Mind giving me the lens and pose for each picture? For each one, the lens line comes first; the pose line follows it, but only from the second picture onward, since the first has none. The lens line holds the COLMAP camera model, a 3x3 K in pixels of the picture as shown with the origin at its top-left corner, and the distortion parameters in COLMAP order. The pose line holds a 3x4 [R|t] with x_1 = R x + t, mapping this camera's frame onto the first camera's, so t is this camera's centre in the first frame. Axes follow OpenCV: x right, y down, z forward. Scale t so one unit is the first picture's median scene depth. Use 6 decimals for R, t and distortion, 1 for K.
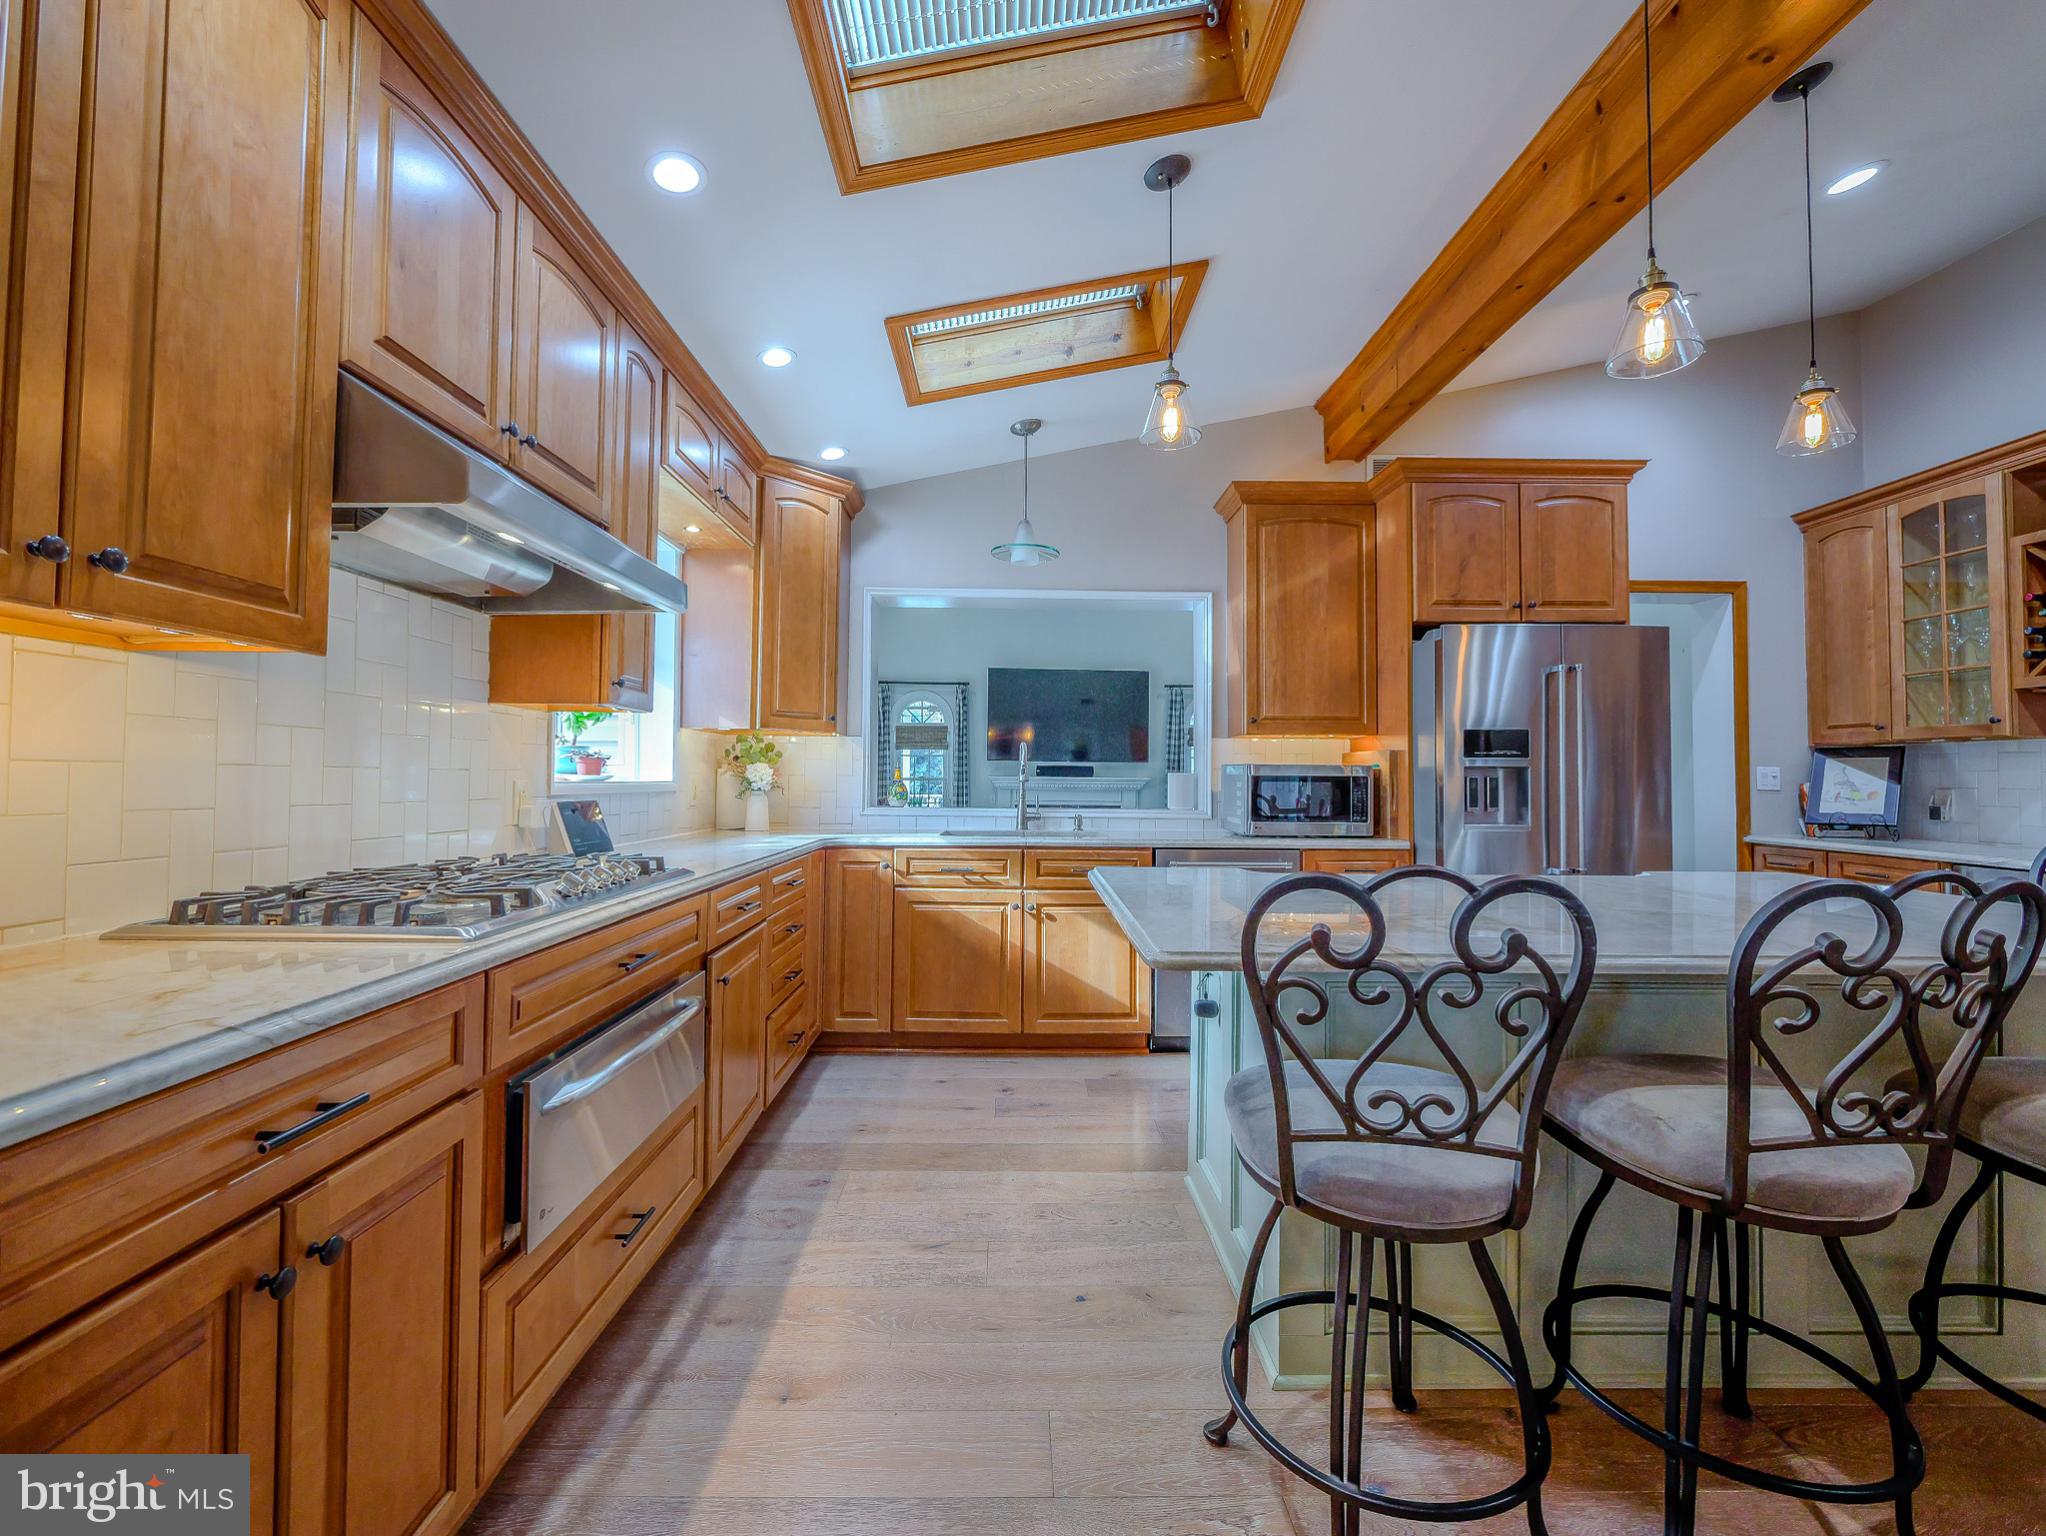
lens RADIAL K [[852.8, 0, 1018.1], [0, 852.8, 755.8], [0, 0, 1]] dist [-0.003311, -0.000352]
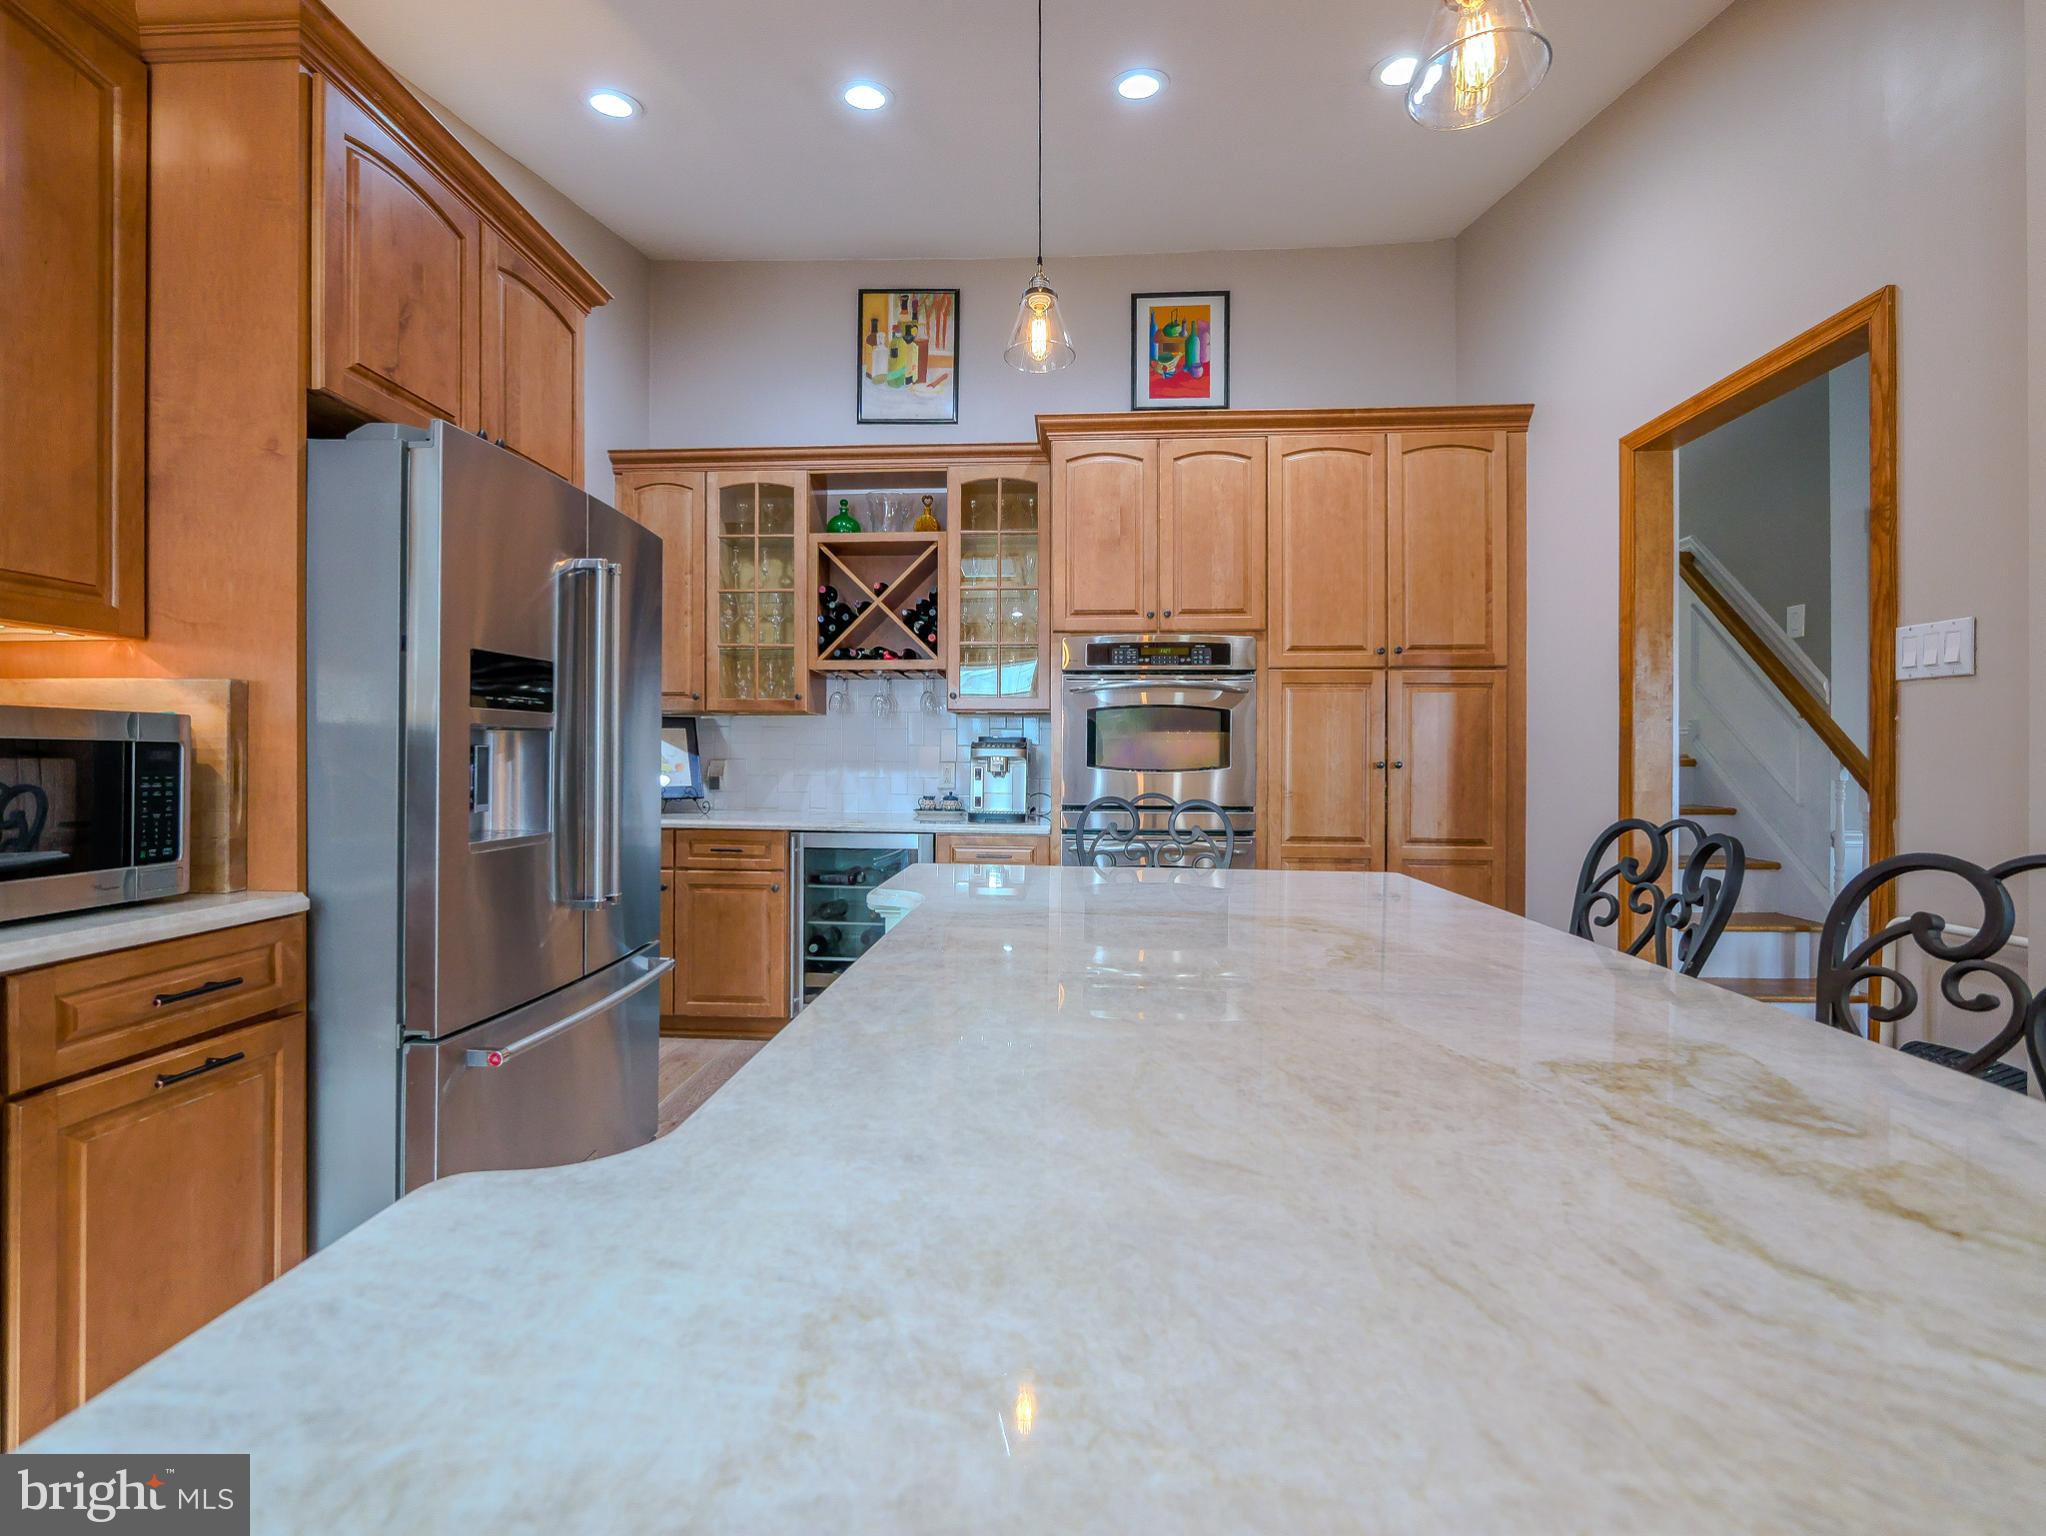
lens RADIAL K [[883.1, 0, 1029.2], [0, 883.1, 756.7], [0, 0, 1]] dist [-0.002643, -0.000570]
pose [[0.043631, -0.004006, 0.999040, 0.024356], [-0.018479, 0.999818, 0.004816, 0.022492], [-0.998877, -0.018671, 0.043549, 0.592764]]
